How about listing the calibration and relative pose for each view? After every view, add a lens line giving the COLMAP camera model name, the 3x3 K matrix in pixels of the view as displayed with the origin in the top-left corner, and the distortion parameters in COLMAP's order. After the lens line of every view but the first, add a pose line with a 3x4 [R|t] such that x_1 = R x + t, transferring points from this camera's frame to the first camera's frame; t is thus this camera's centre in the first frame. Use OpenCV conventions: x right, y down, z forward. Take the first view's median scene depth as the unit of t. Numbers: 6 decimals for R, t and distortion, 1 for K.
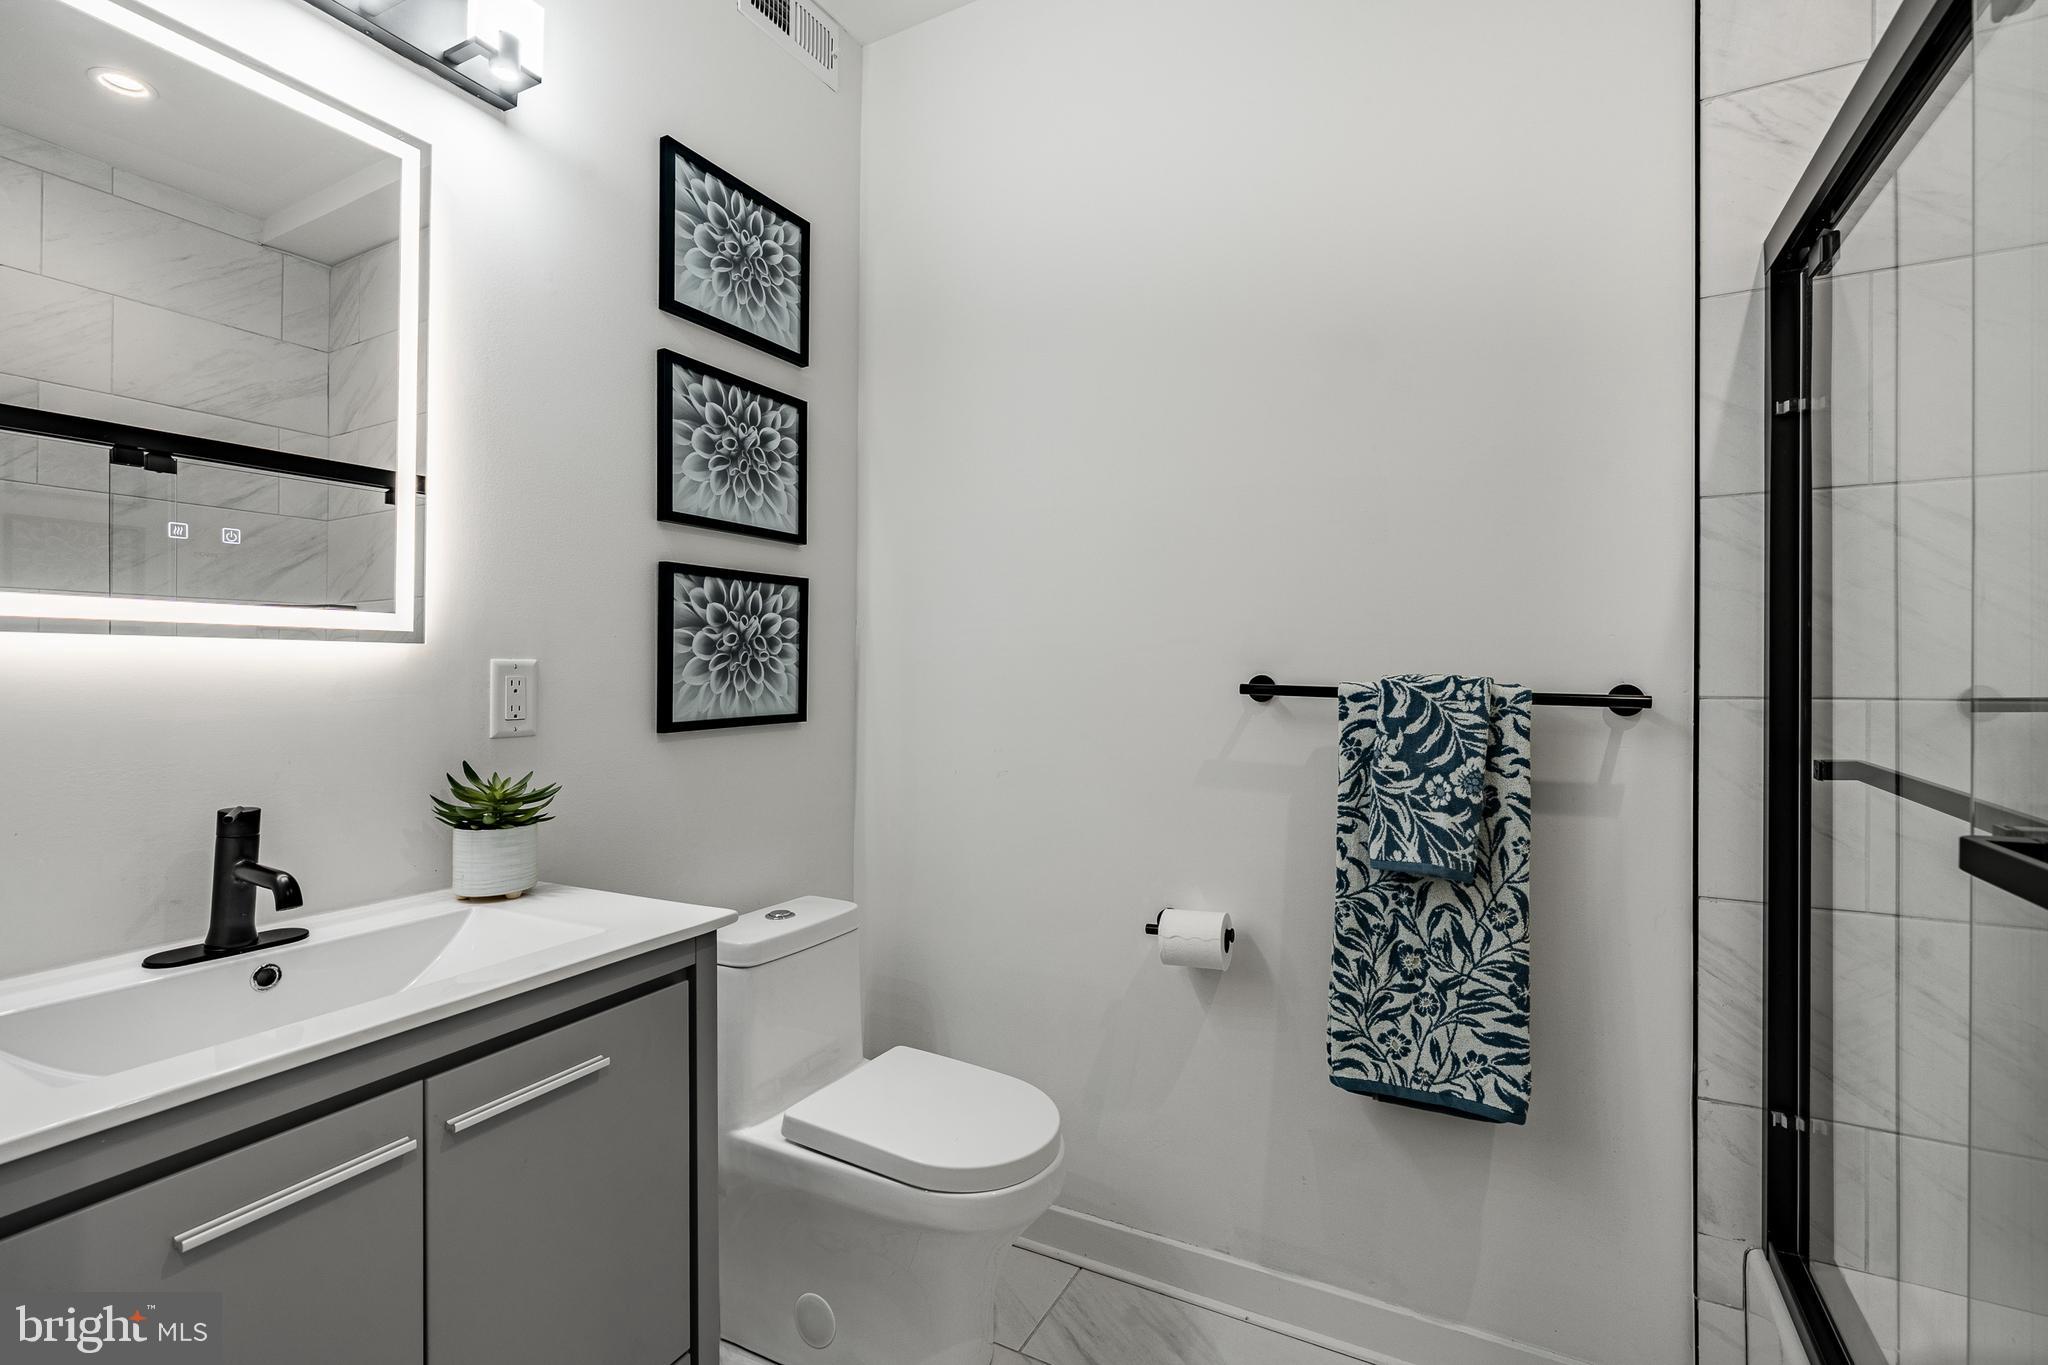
lens RADIAL K [[916.7, 0, 952.4], [0, 916.7, 692.7], [0, 0, 1]] dist [-0.001816, -0.000586]
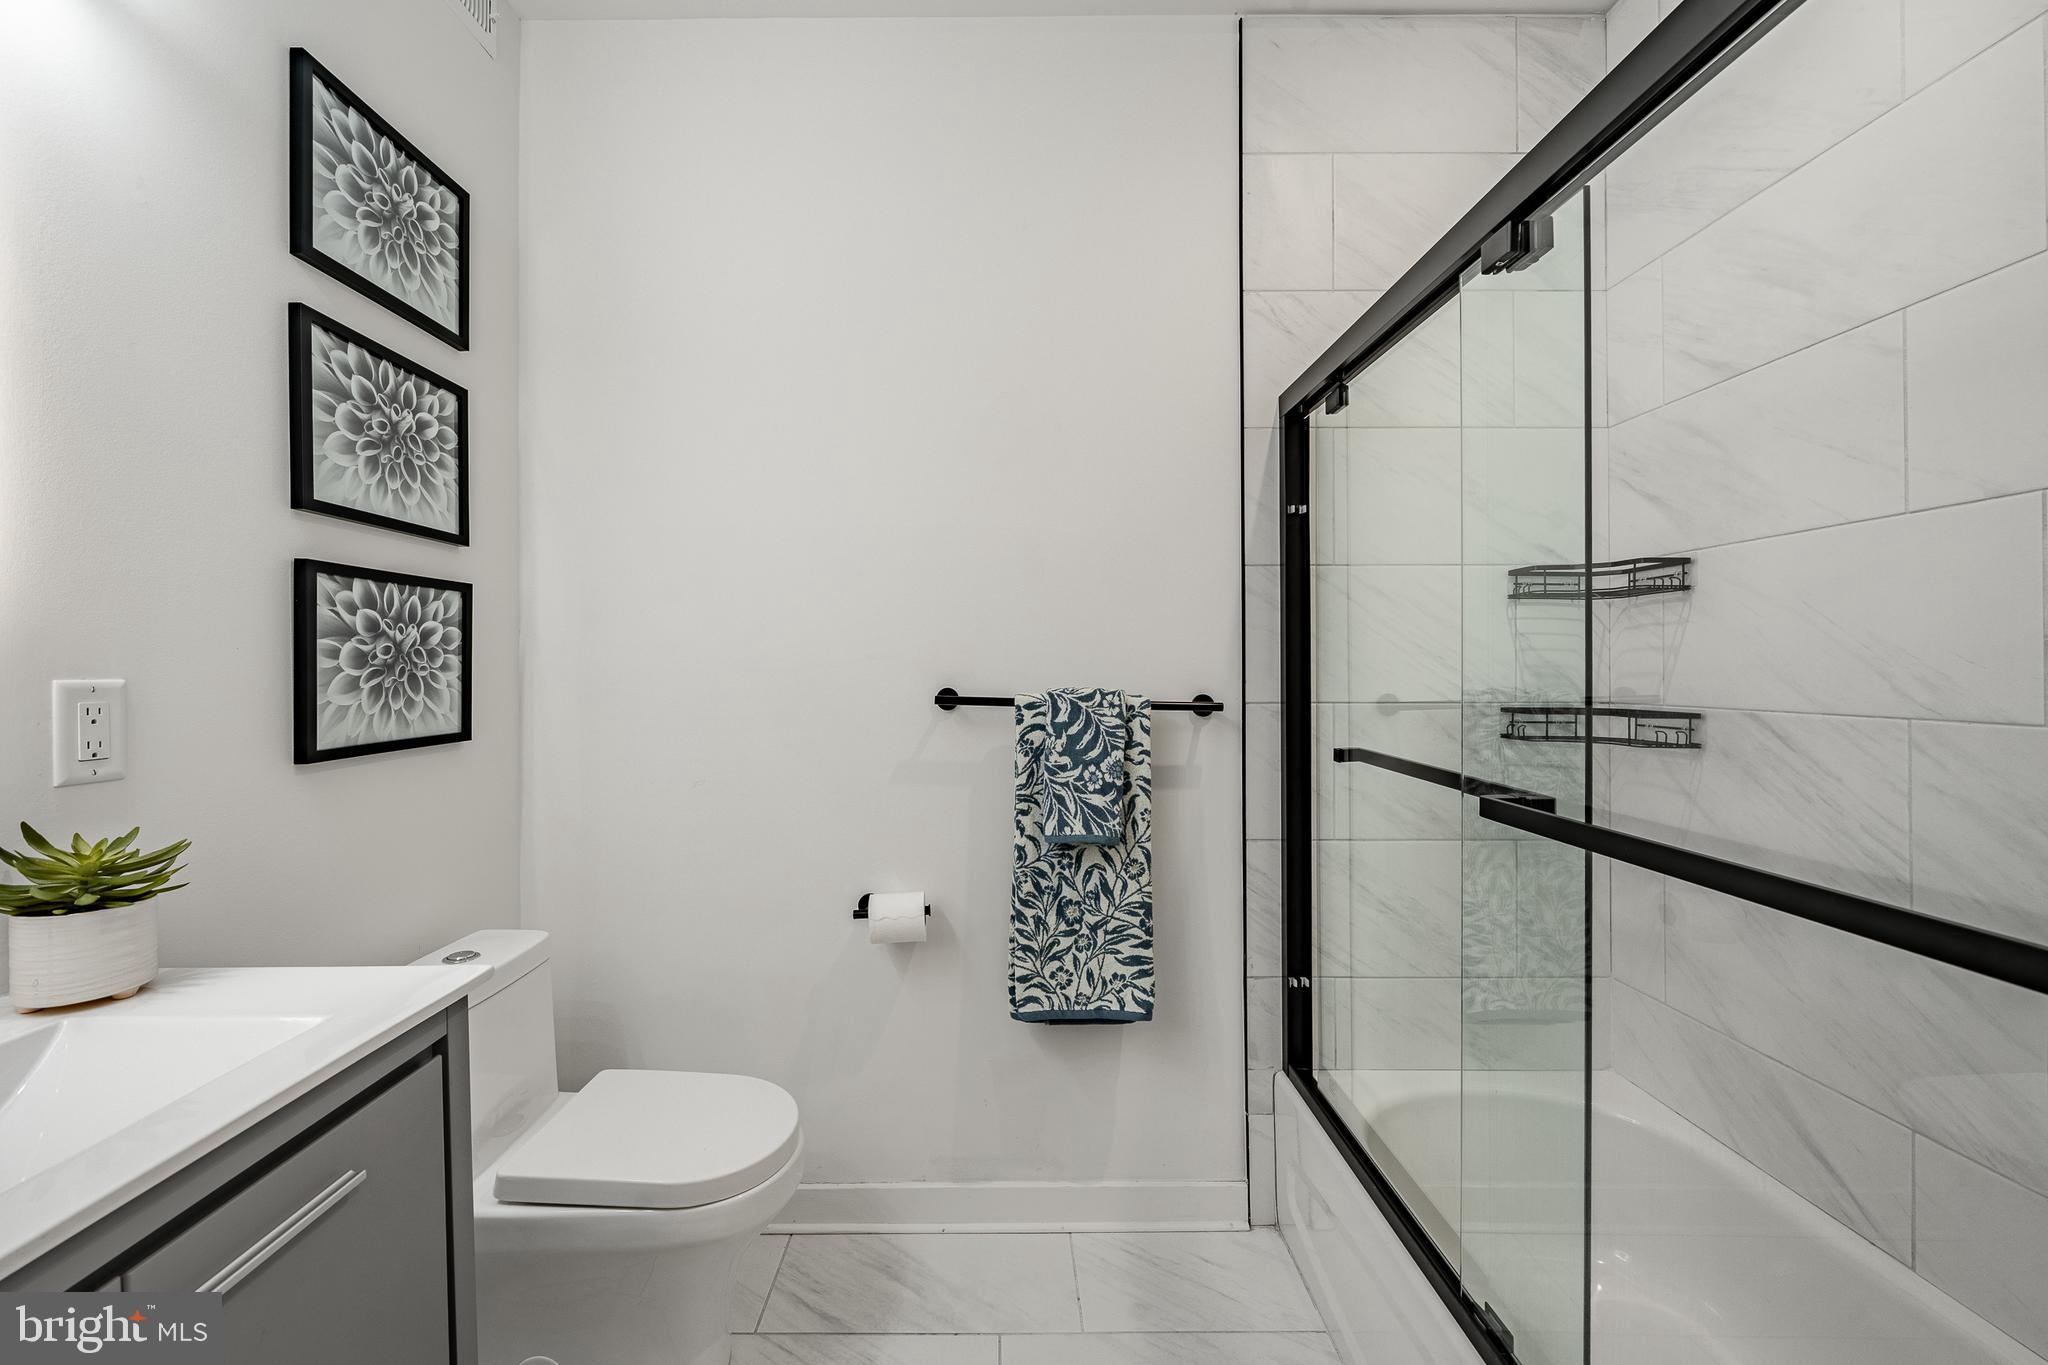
lens RADIAL K [[814.8, 0, 1020.3], [0, 814.8, 699.0], [0, 0, 1]] dist [-0.007622, -0.000050]
pose [[0.872652, -0.014810, 0.488118, -0.111472], [0.012519, 0.999890, 0.007957, -0.013636], [-0.488182, -0.000833, 0.872741, 0.040204]]
